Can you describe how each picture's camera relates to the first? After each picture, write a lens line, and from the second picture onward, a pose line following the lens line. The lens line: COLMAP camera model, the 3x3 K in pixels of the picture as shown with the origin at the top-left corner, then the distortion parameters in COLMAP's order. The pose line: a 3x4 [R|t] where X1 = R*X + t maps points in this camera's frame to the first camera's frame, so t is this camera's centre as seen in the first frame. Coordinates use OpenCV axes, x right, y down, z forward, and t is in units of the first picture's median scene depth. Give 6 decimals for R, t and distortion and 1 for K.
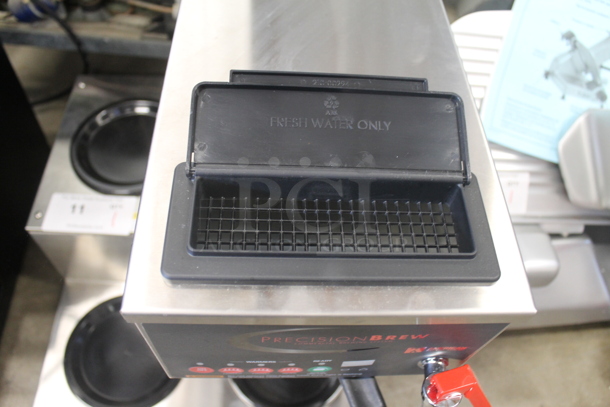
lens RADIAL K [[503.0, 0, 303.8], [0, 503.0, 195.7], [0, 0, 1]] dist [-0.147917, 0.115219]
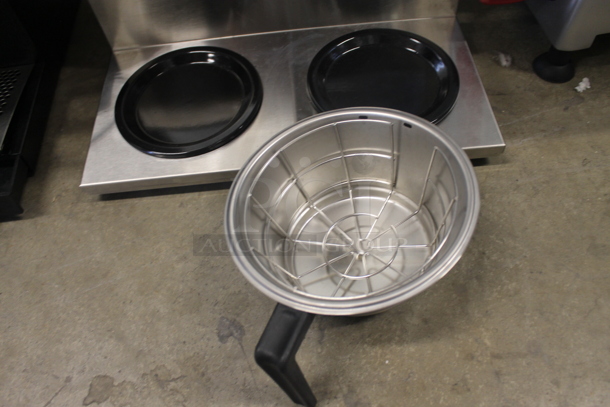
lens RADIAL K [[503.0, 0, 303.8], [0, 503.0, 195.7], [0, 0, 1]] dist [-0.147917, 0.115219]
pose [[0.987181, -0.117118, -0.108426, -0.098716], [0.118965, 0.992841, 0.010706, 0.516414], [0.106396, -0.023468, 0.994047, 0.183748]]
